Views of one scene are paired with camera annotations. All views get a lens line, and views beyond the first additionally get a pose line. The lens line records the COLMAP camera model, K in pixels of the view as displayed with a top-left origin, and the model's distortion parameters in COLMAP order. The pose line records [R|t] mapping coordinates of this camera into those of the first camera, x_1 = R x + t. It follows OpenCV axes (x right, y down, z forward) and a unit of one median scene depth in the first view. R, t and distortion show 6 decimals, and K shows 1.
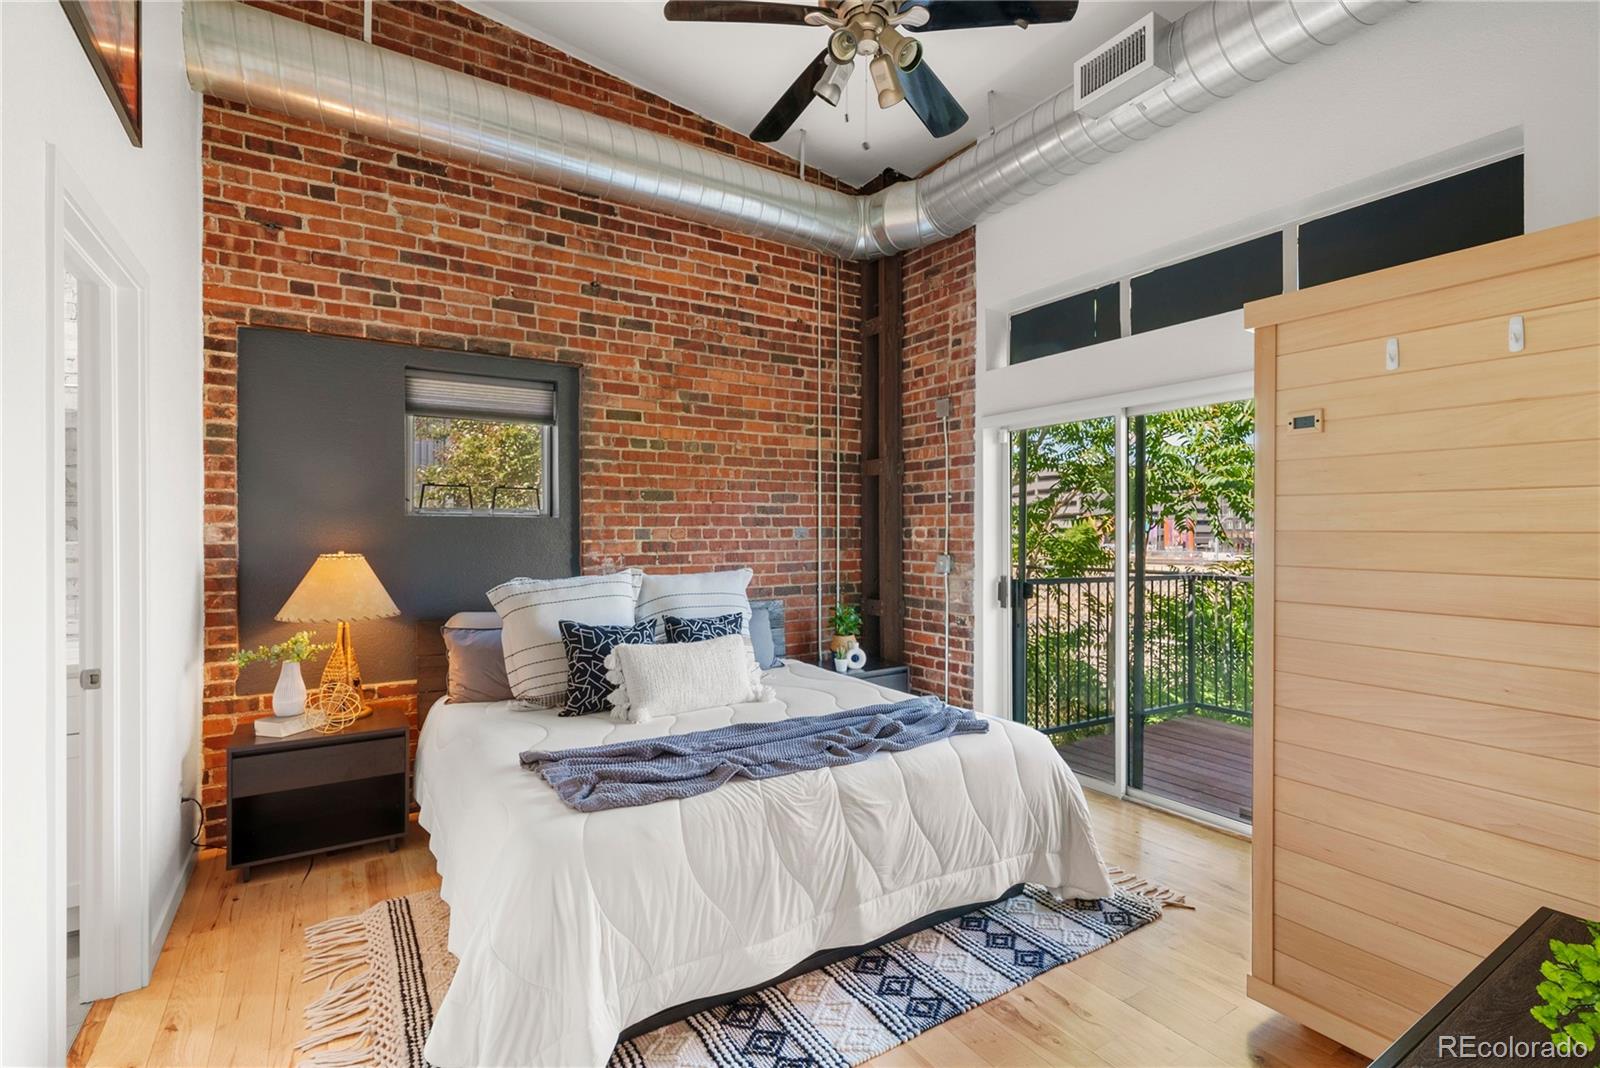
lens RADIAL K [[738.1, 0, 798.8], [0, 738.1, 532.5], [0, 0, 1]] dist [-0.000786, 0.000855]
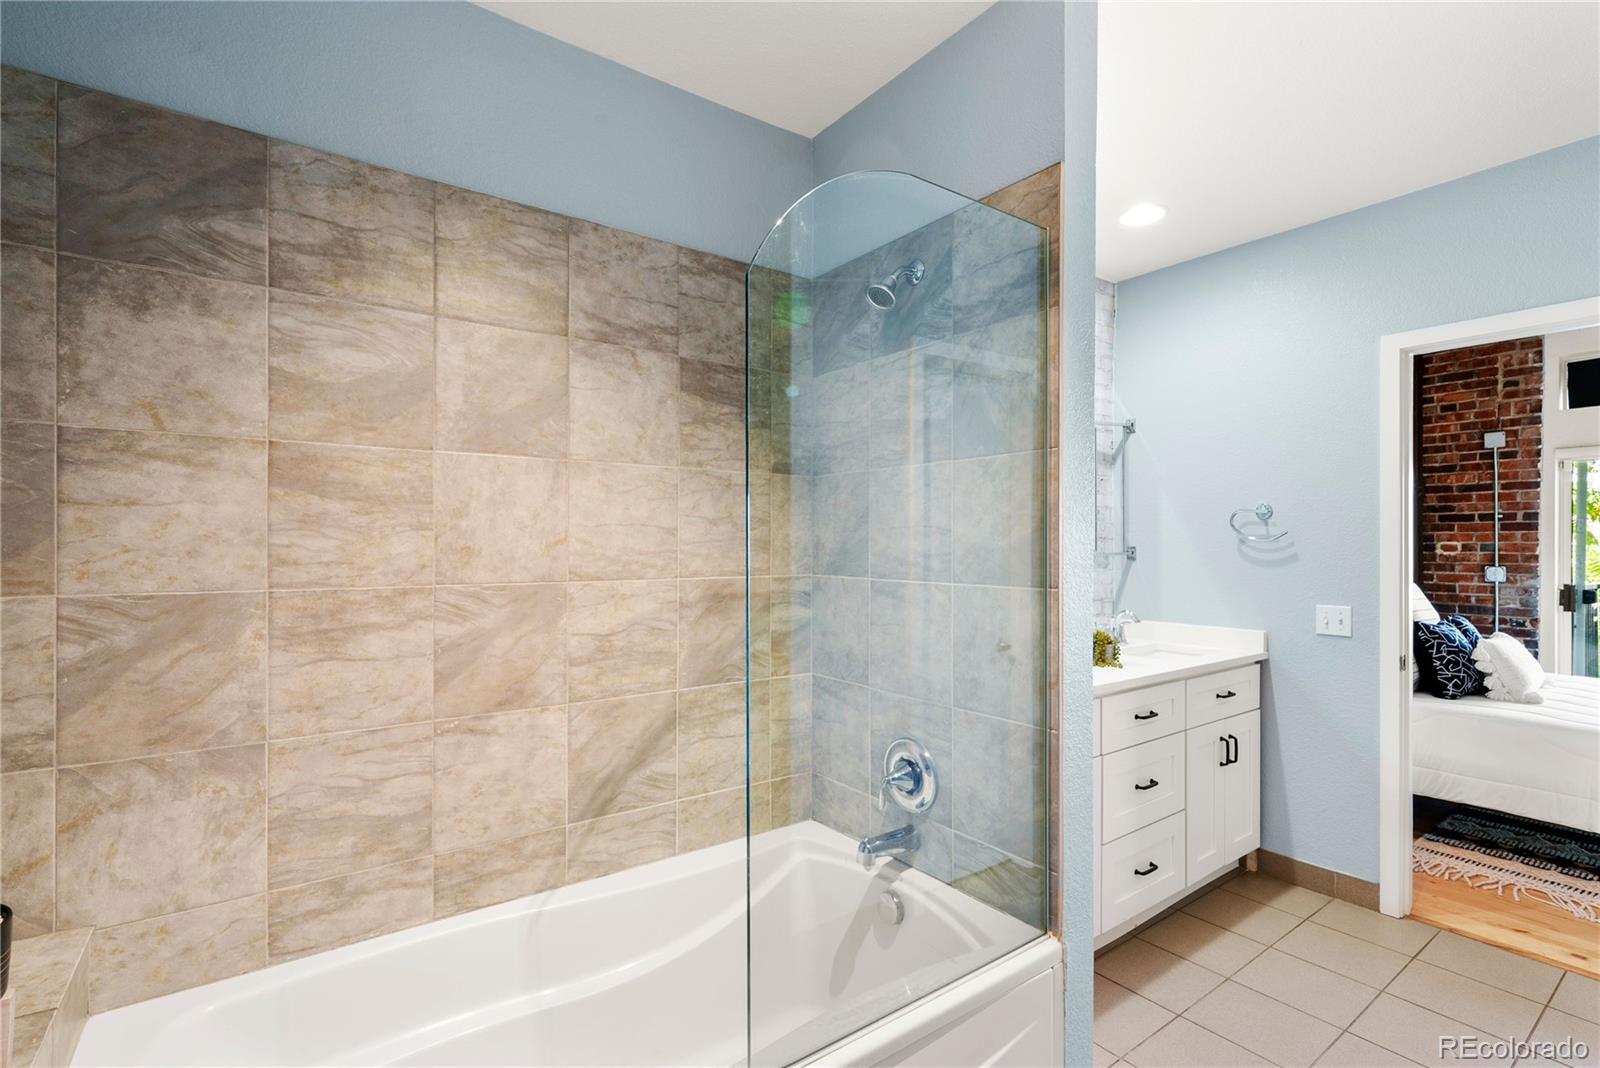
lens RADIAL K [[738.1, 0, 800.8], [0, 738.1, 542.6], [0, 0, 1]] dist [-0.000786, 0.000855]
pose [[0.998381, 0.004368, 0.056718, -0.981480], [-0.004312, 0.999990, -0.001095, -0.001156], [-0.056723, 0.000849, 0.998390, -0.099520]]
